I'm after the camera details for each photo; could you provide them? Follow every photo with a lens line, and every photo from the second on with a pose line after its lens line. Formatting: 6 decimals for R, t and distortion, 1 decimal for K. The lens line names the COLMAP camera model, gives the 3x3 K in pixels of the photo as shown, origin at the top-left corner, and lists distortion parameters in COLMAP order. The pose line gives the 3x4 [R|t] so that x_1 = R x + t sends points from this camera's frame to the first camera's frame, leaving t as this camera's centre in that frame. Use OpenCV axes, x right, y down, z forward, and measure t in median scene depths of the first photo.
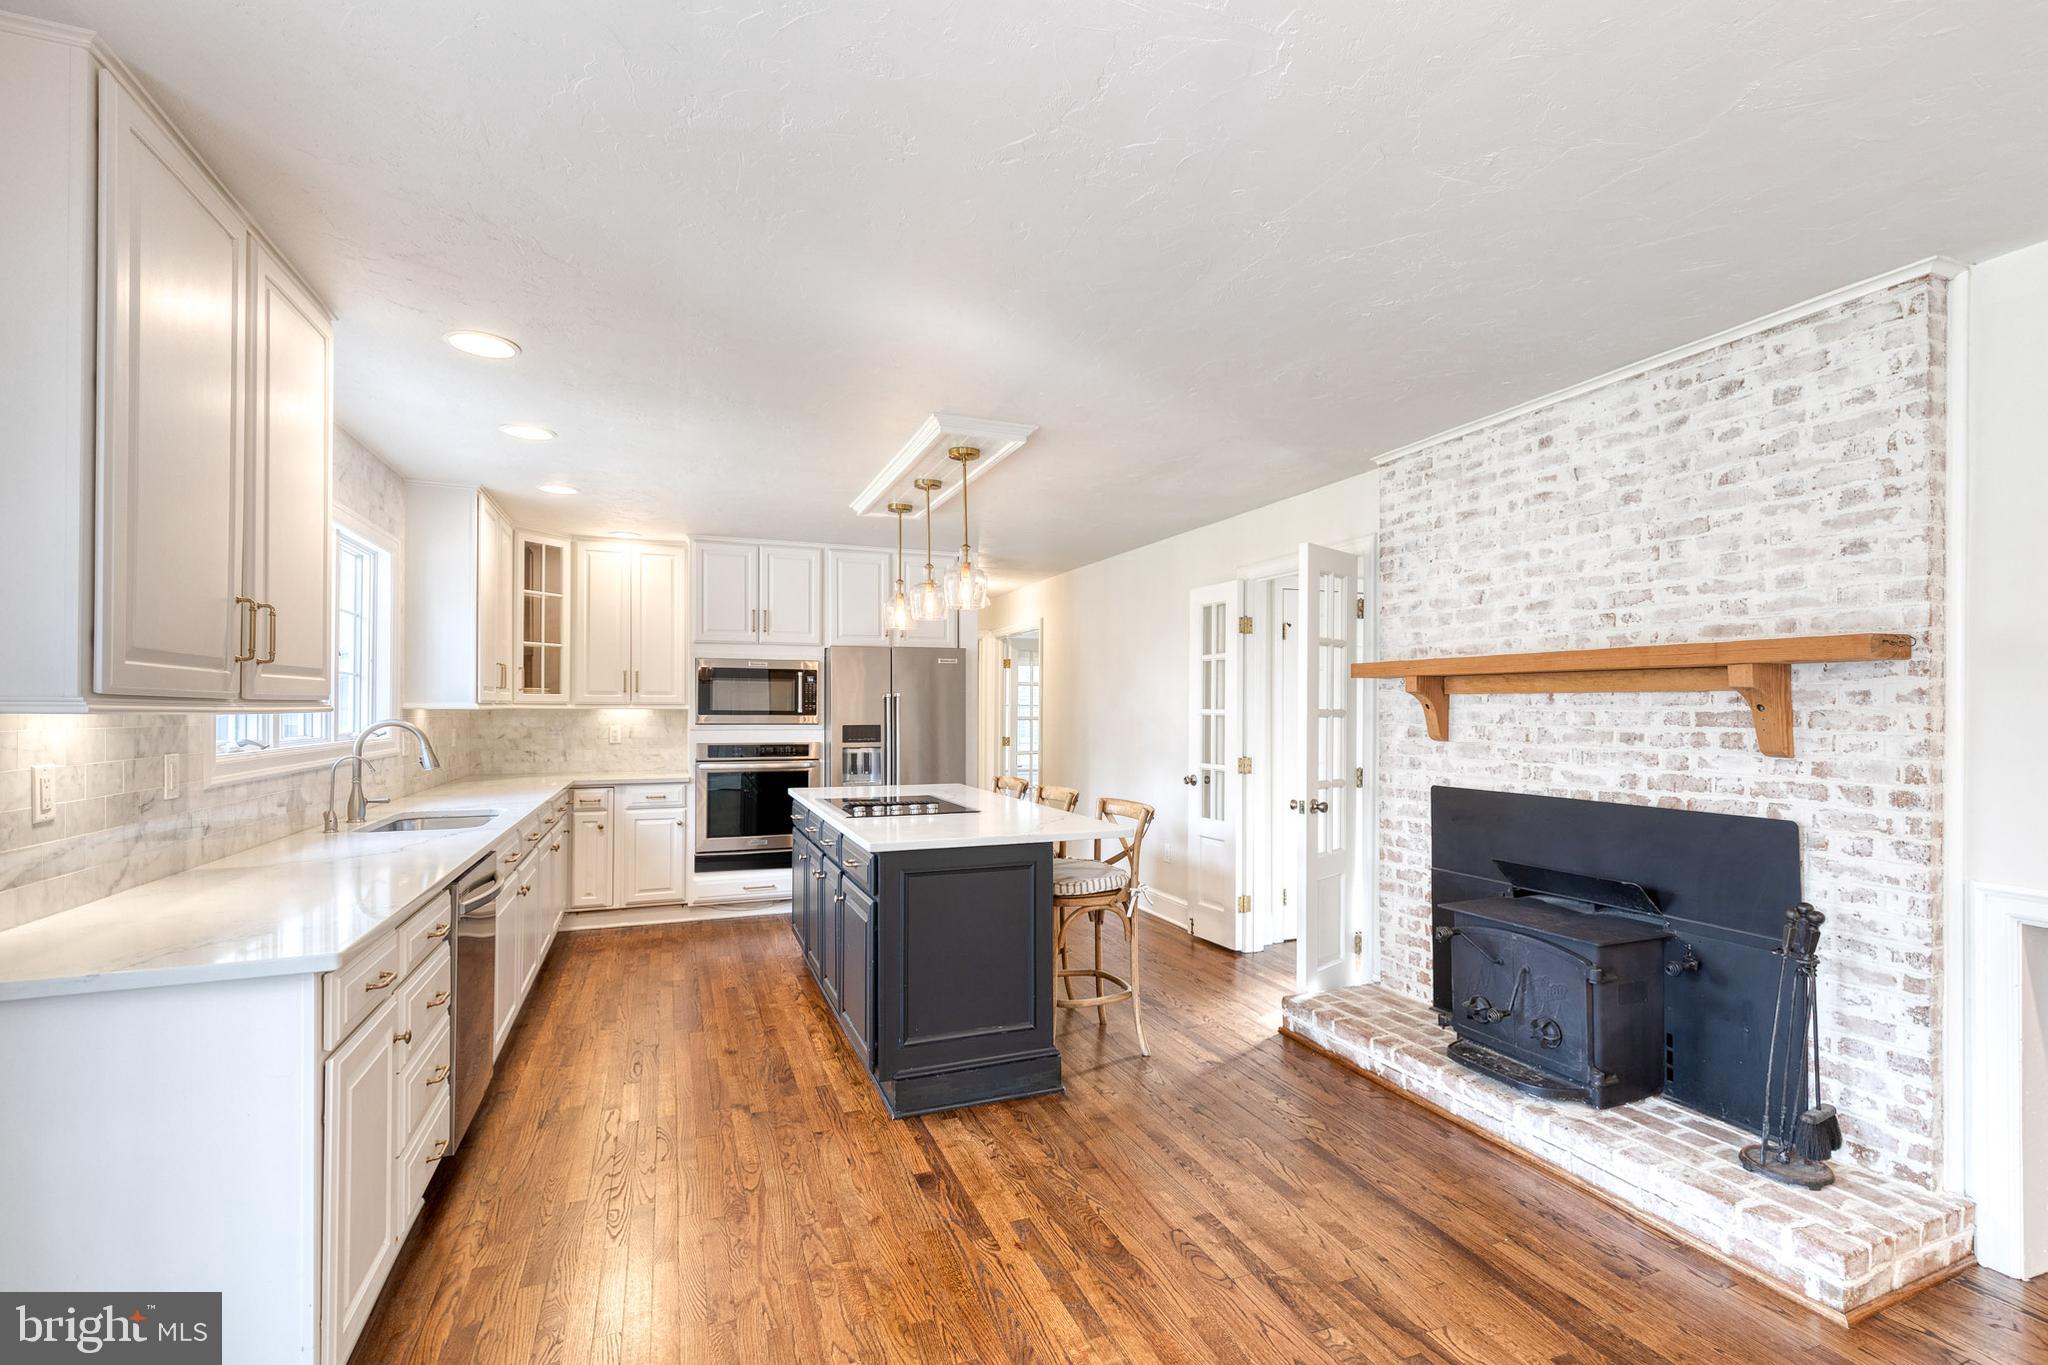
lens RADIAL K [[920.2, 0, 1090.9], [0, 920.2, 707.3], [0, 0, 1]] dist [0.010440, -0.000158]
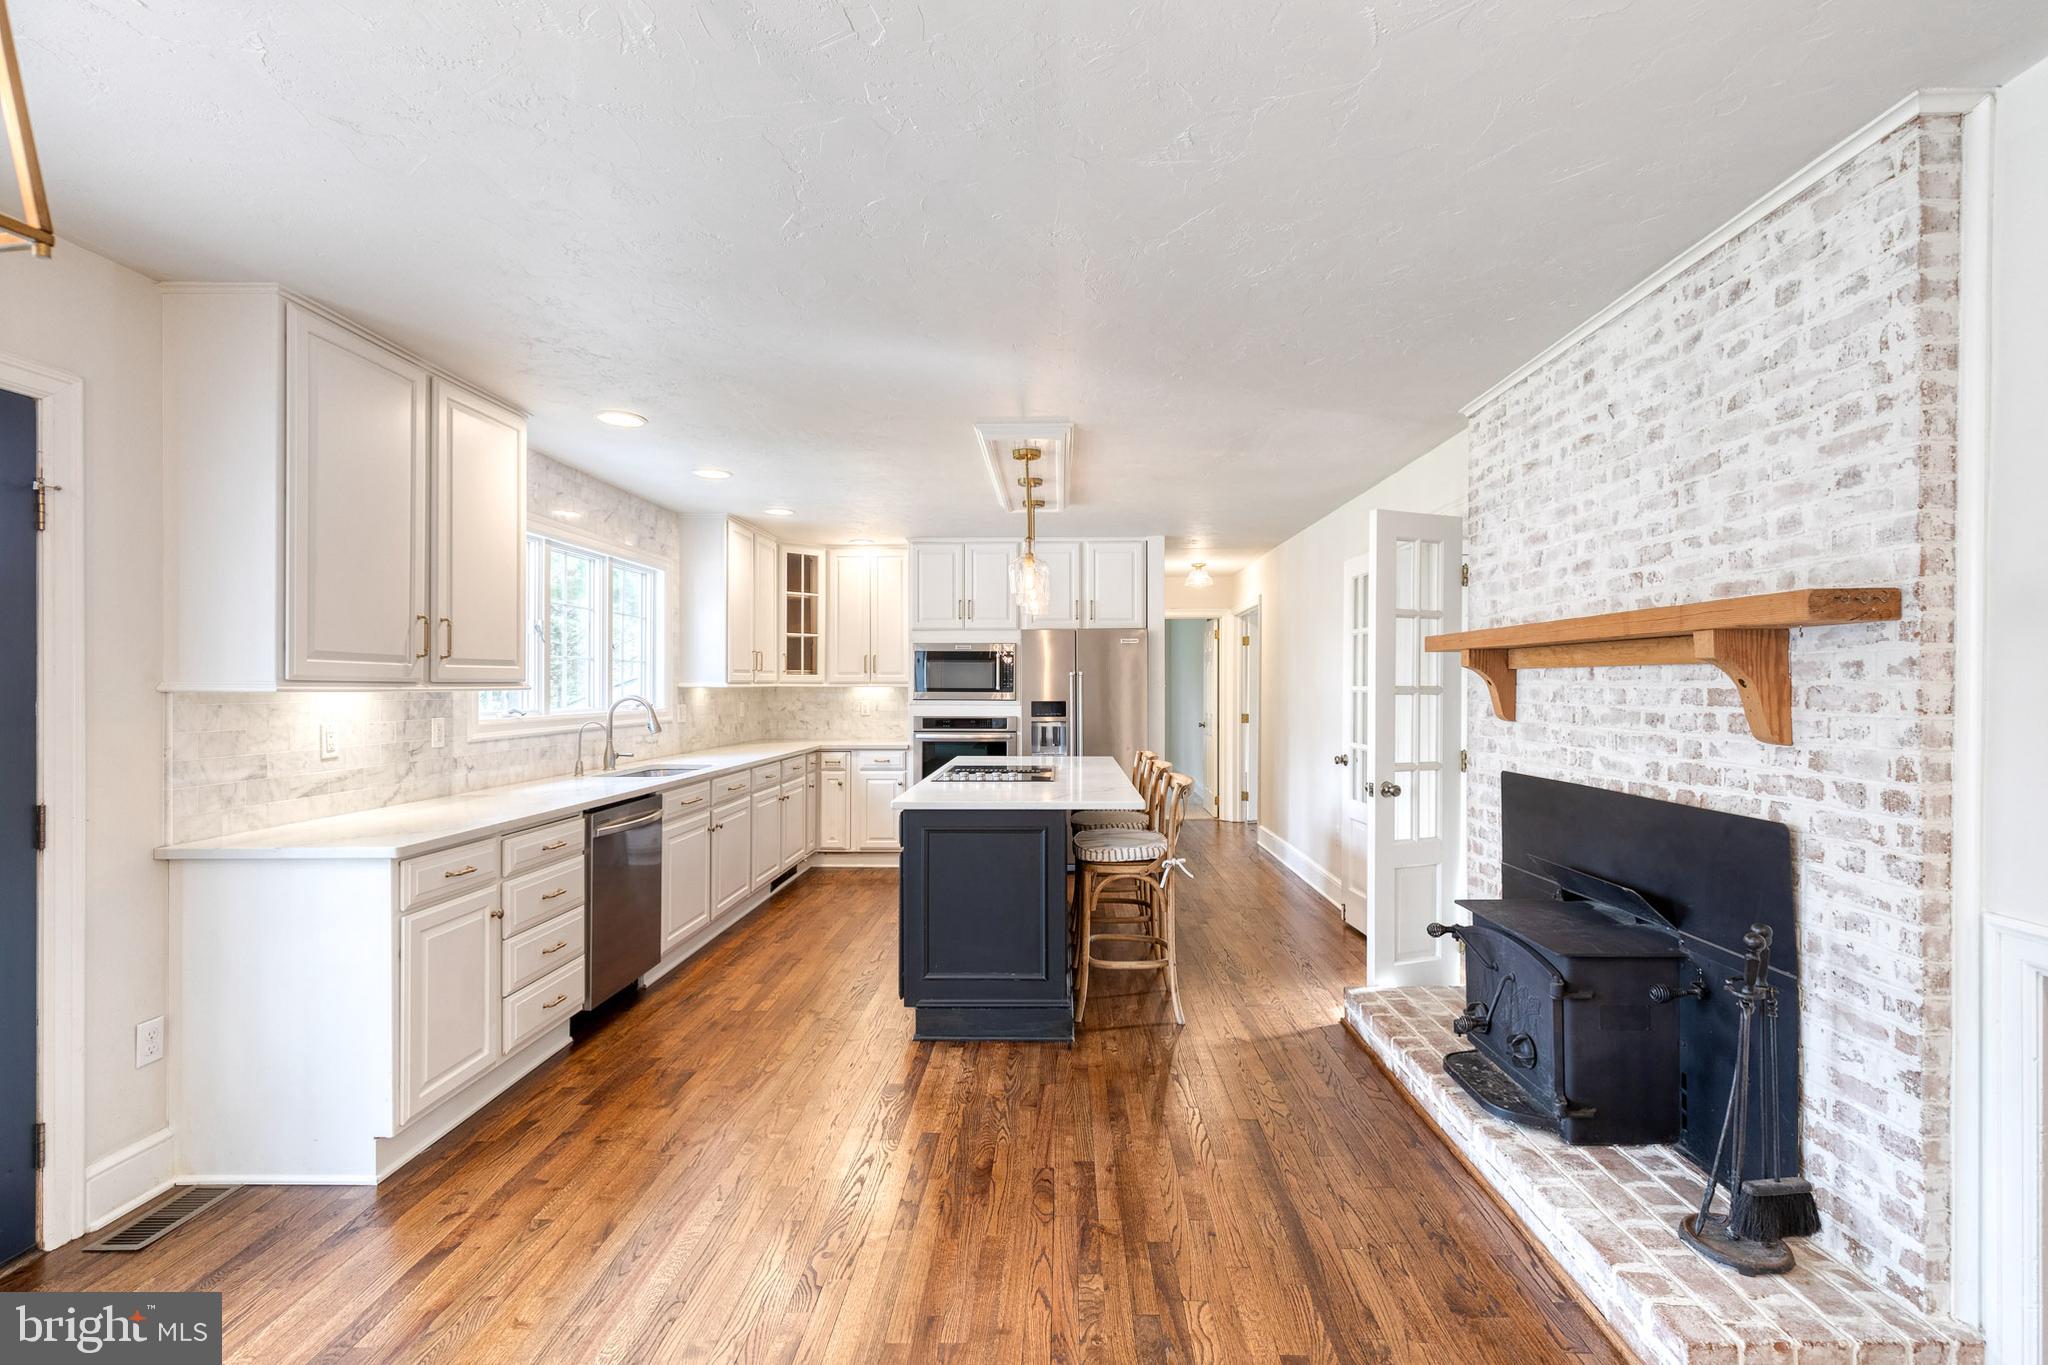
lens RADIAL K [[920.2, 0, 1087.1], [0, 920.2, 688.7], [0, 0, 1]] dist [0.010440, -0.000158]
pose [[0.920168, -0.001418, -0.391520, 0.448440], [0.003251, 0.999987, 0.004020, 0.000159], [0.391509, -0.004972, 0.920161, 0.020578]]
